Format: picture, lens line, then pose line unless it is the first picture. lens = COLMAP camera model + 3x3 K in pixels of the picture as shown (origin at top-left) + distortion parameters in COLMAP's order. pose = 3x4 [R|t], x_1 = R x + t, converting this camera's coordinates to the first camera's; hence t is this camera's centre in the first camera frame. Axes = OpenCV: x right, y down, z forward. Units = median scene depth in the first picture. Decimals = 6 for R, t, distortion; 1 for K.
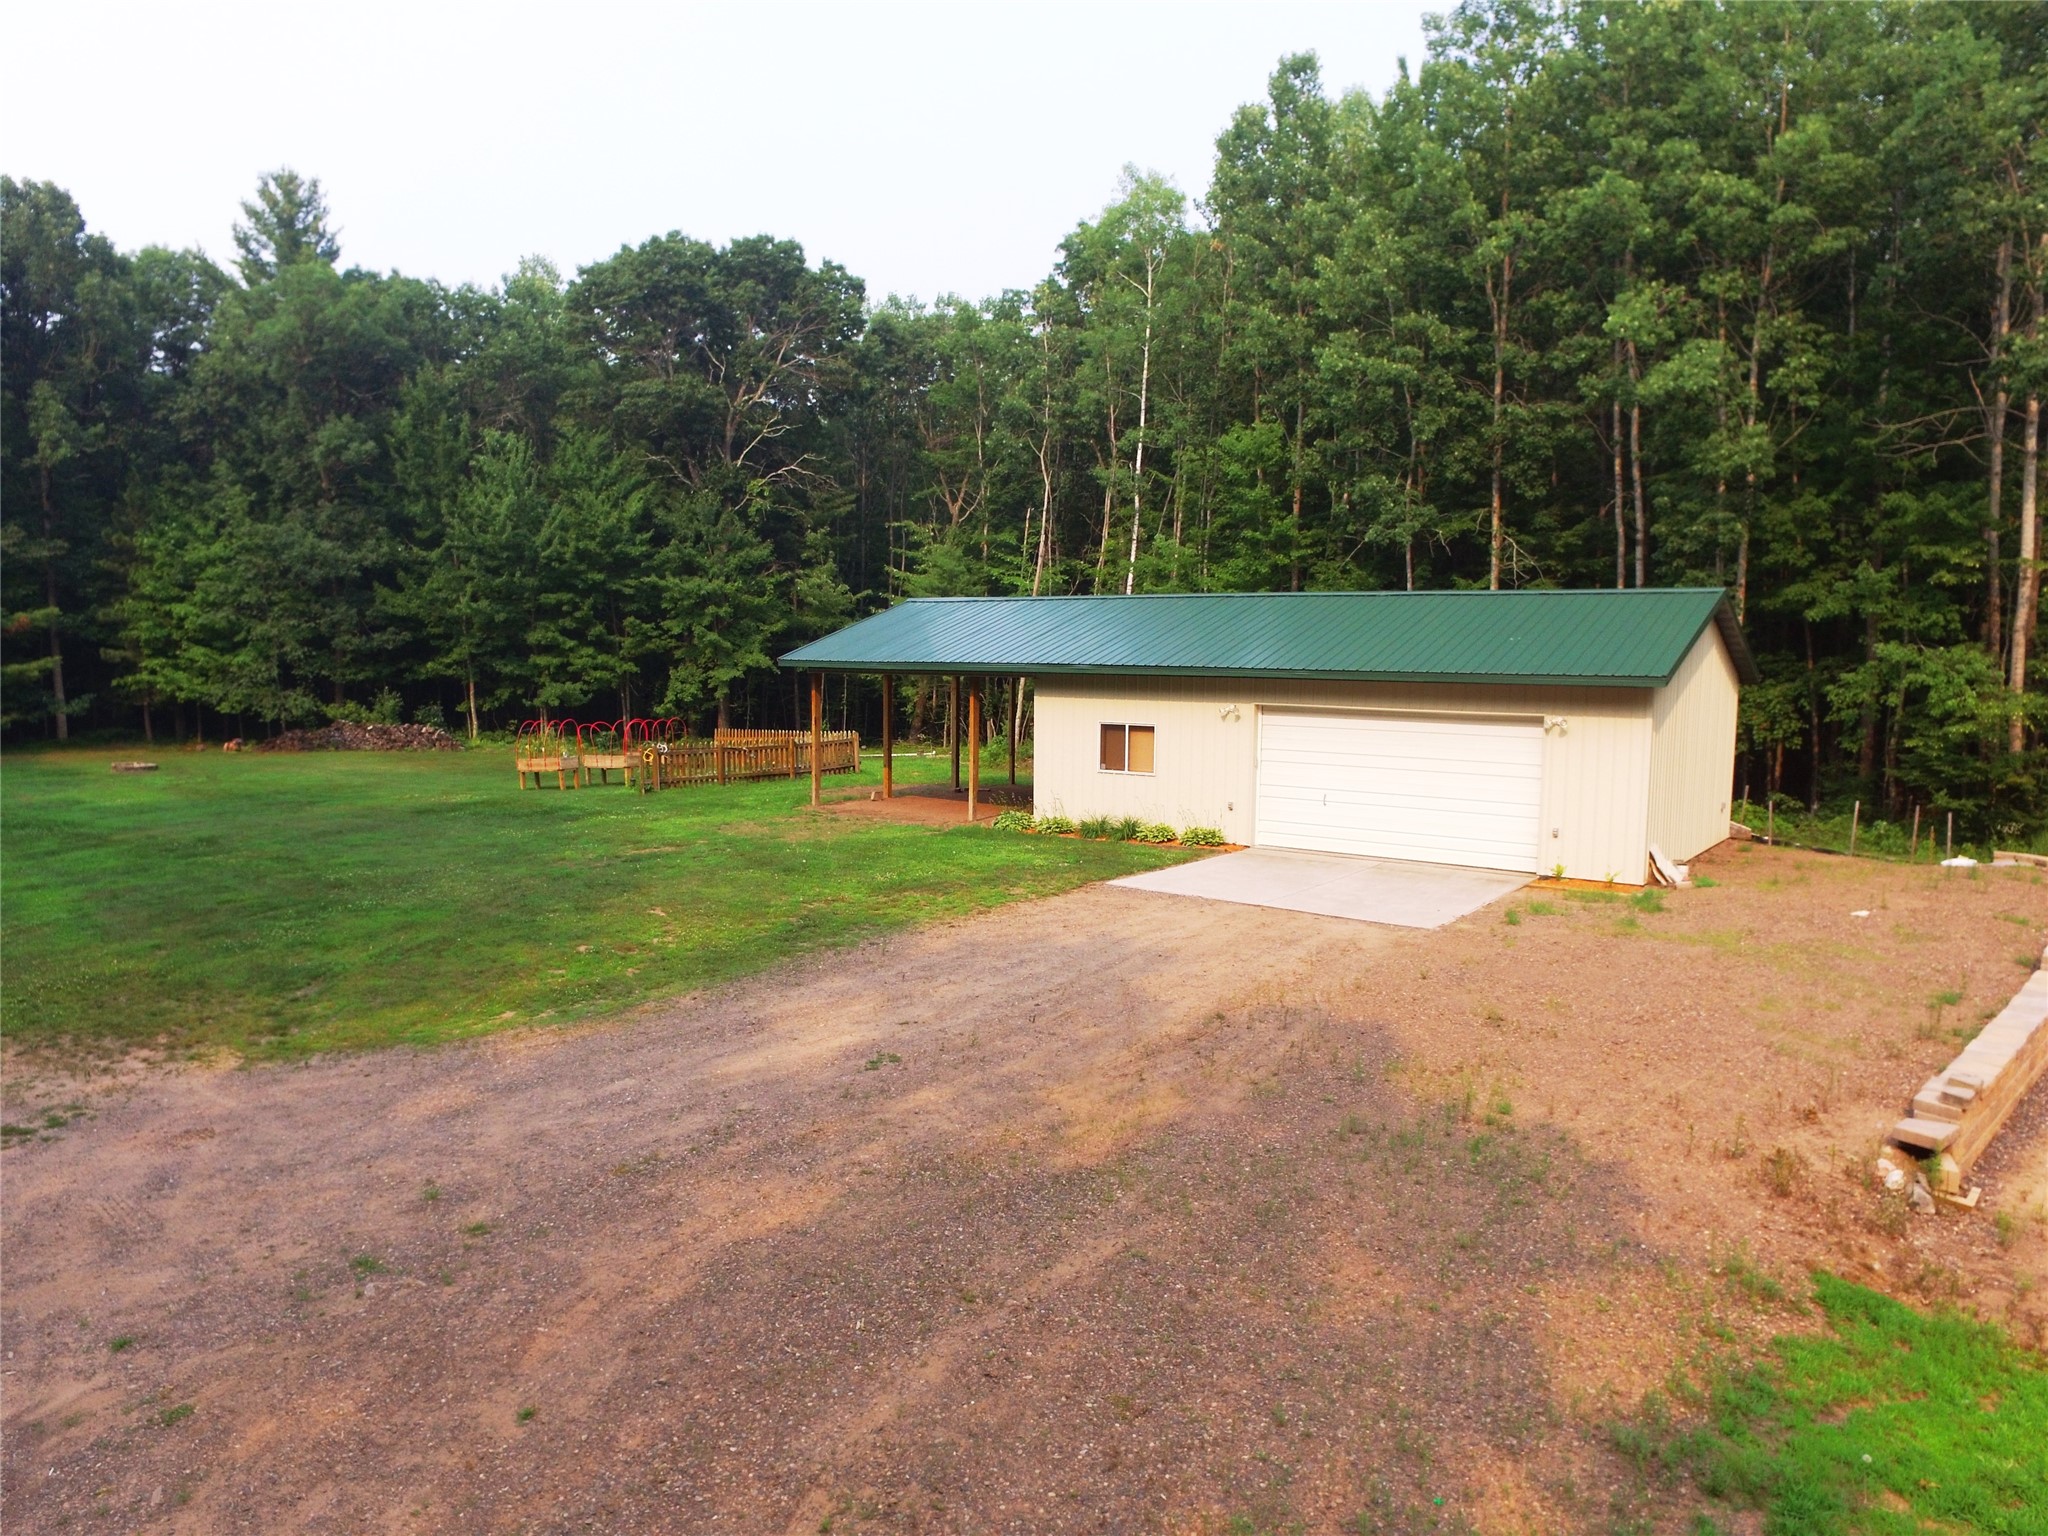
lens RADIAL K [[1386.2, 0, 1024.0], [0, 1386.2, 794.7], [0, 0, 1]] dist [-0.119774, 0.088501]
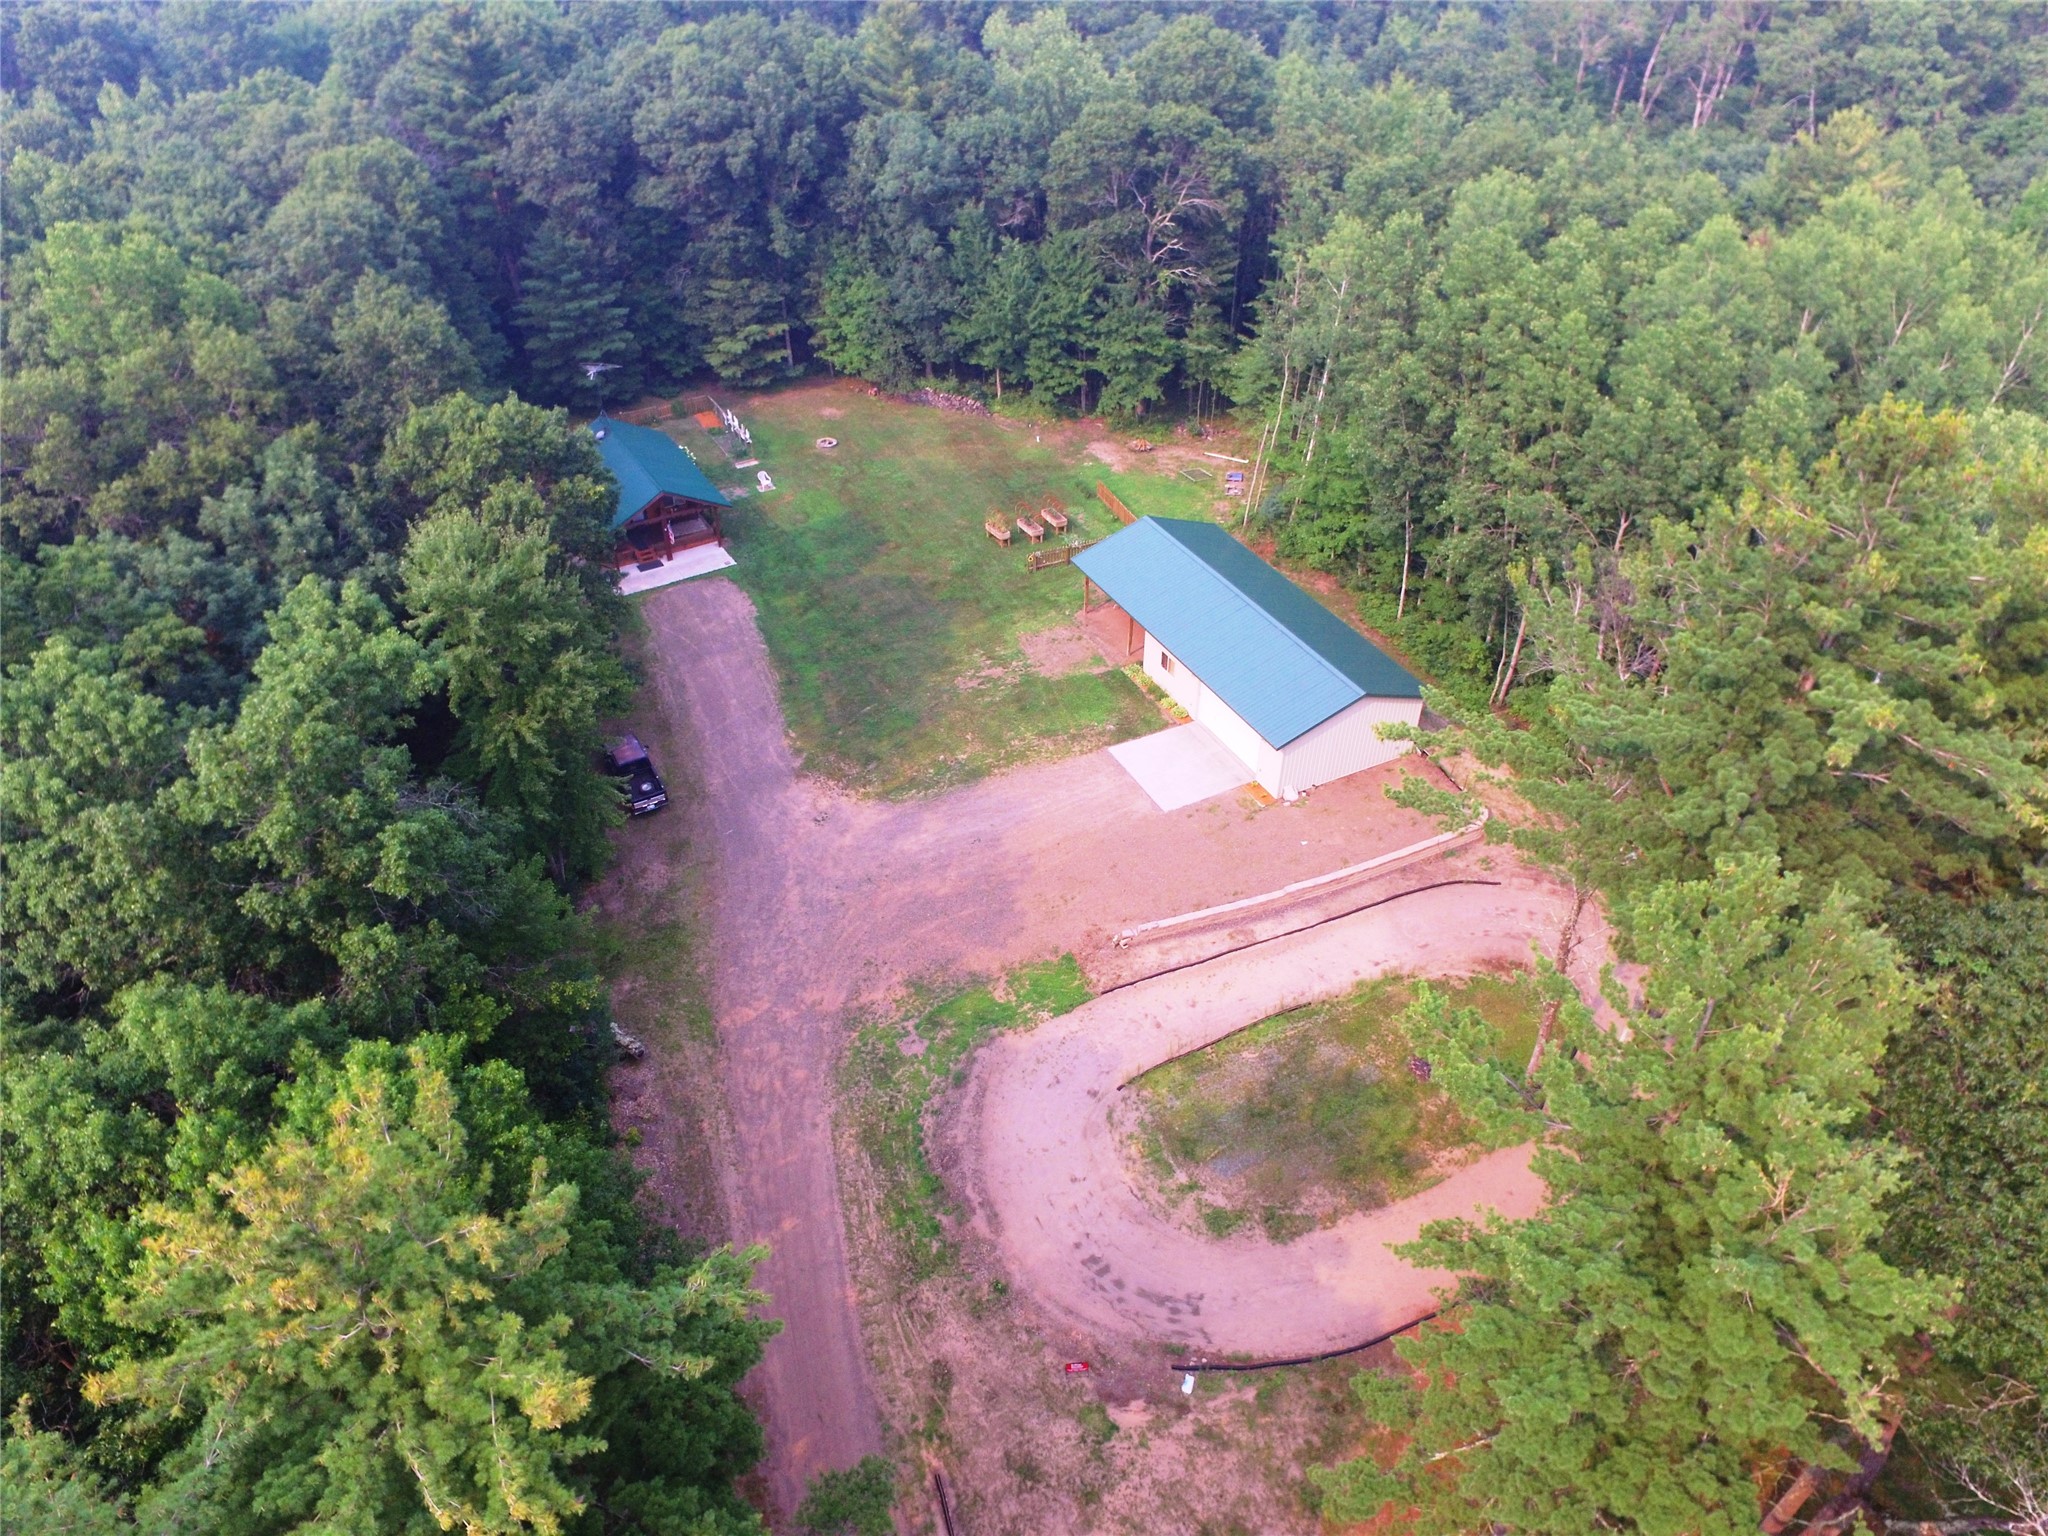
lens RADIAL K [[1386.2, 0, 1024.0], [0, 1386.2, 794.7], [0, 0, 1]] dist [-0.119774, 0.088501]
pose [[0.895996, 0.269360, -0.353040, 0.405204], [-0.038487, 0.839135, 0.542559, -0.610217], [0.442392, -0.472543, 0.762228, -0.595323]]
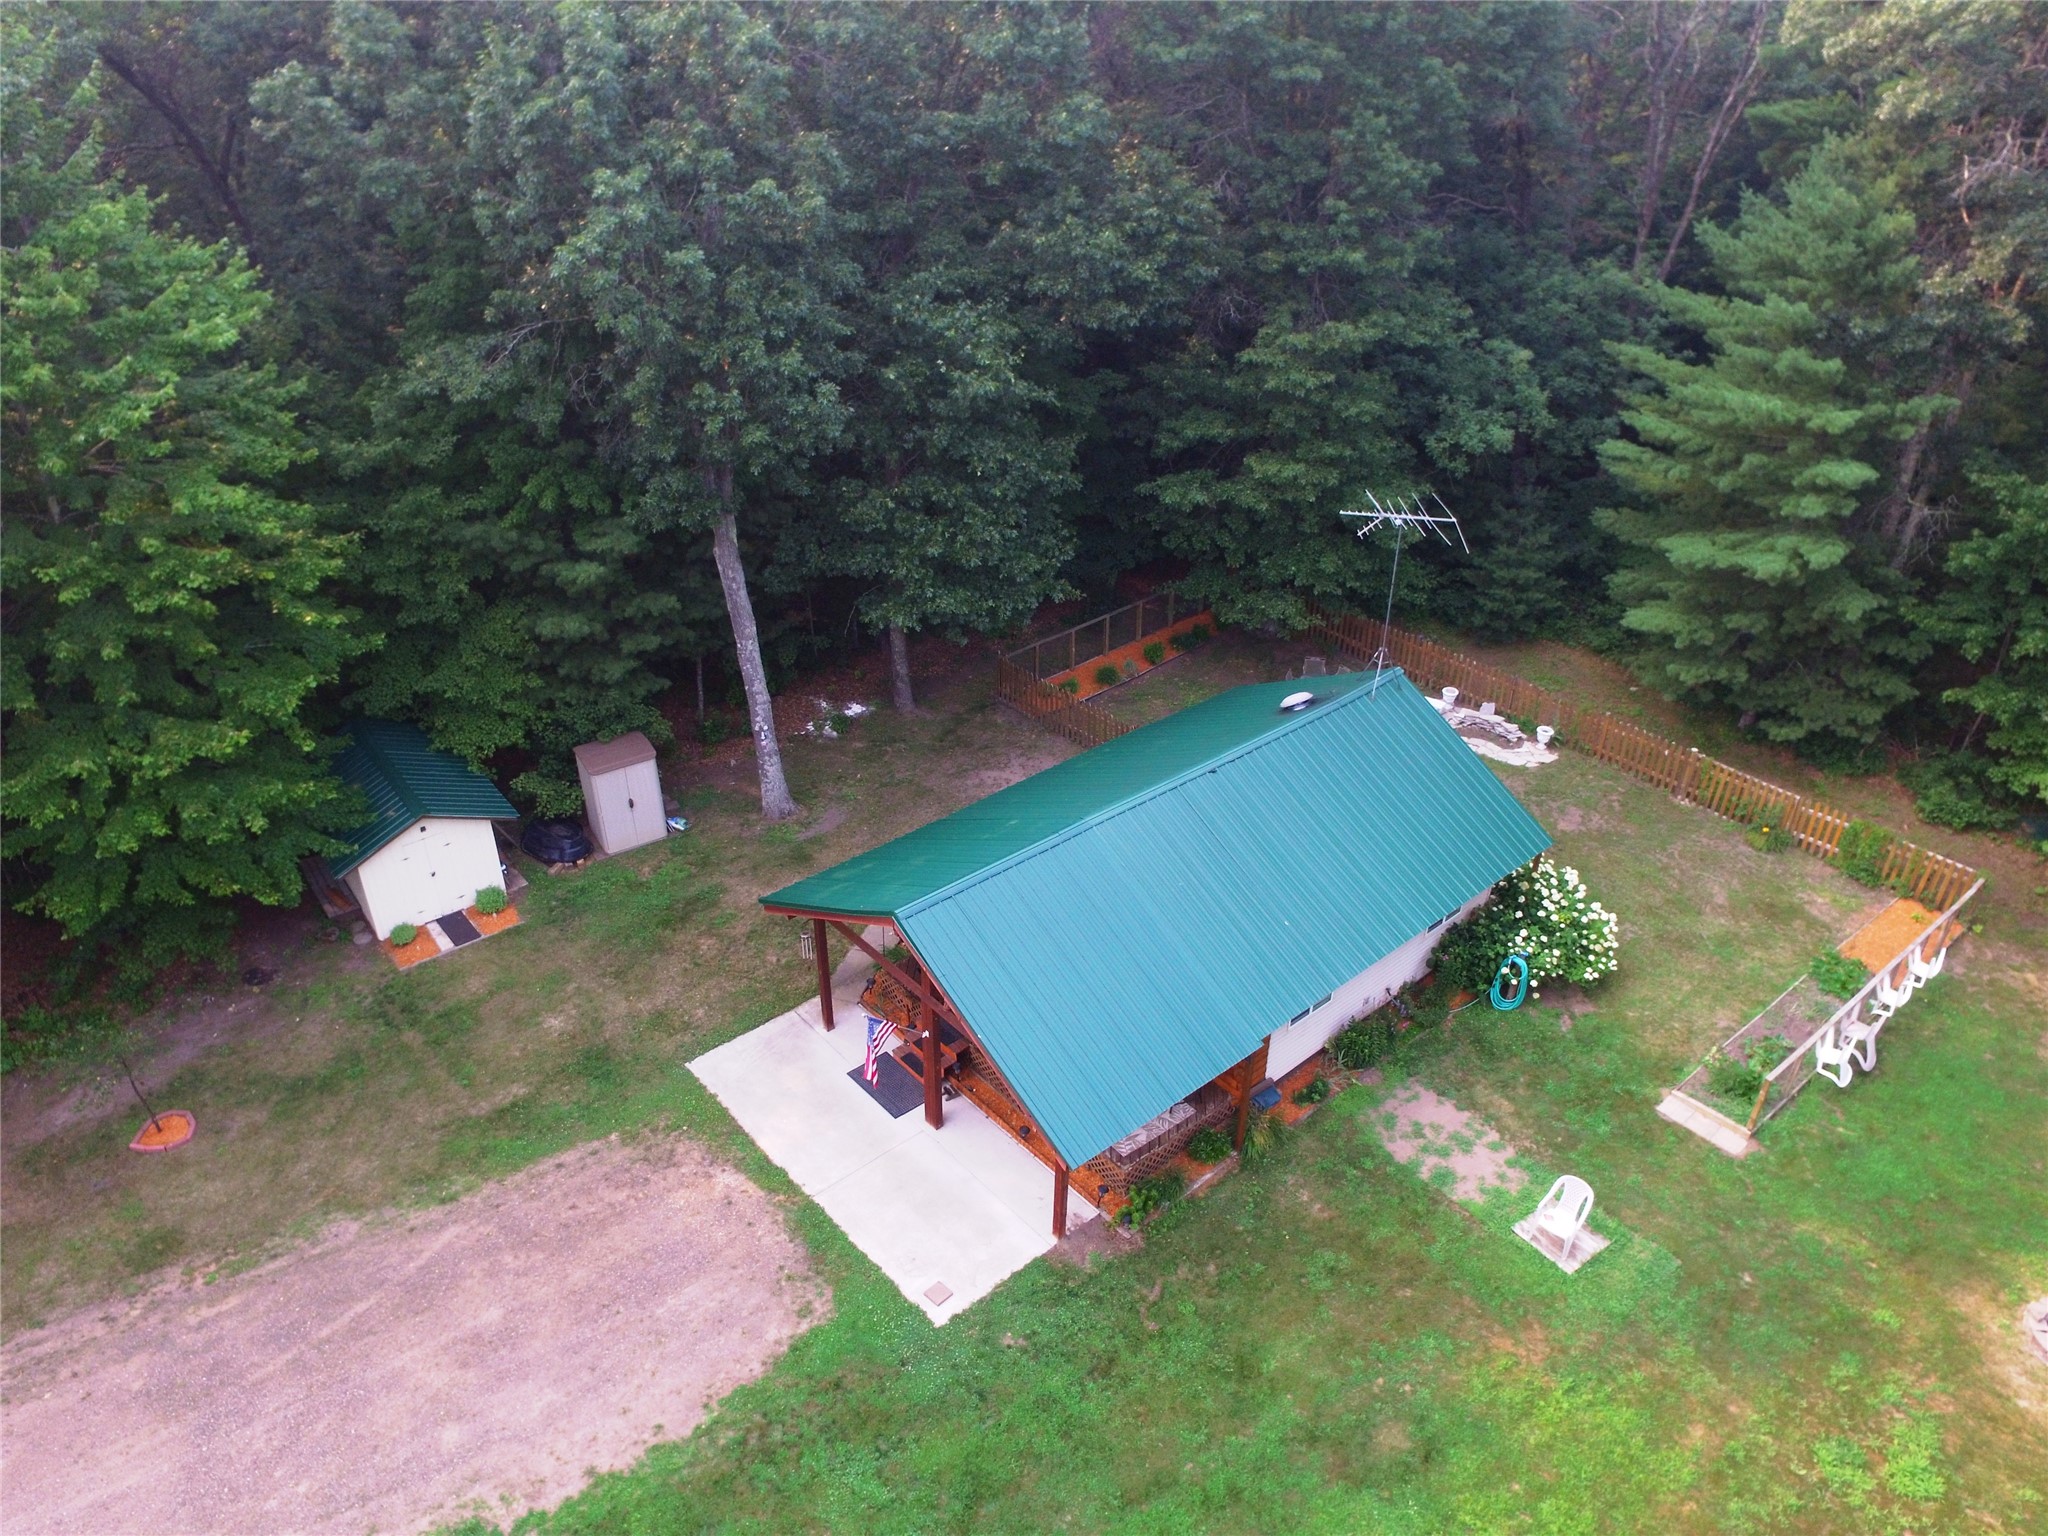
lens RADIAL K [[1386.2, 0, 1024.0], [0, 1386.2, 794.7], [0, 0, 1]] dist [-0.119774, 0.088501]
pose [[-0.278785, 0.503657, -0.817685, -0.266101], [-0.111267, 0.828767, 0.548420, -0.311859], [0.953886, 0.243872, -0.175007, 0.606712]]
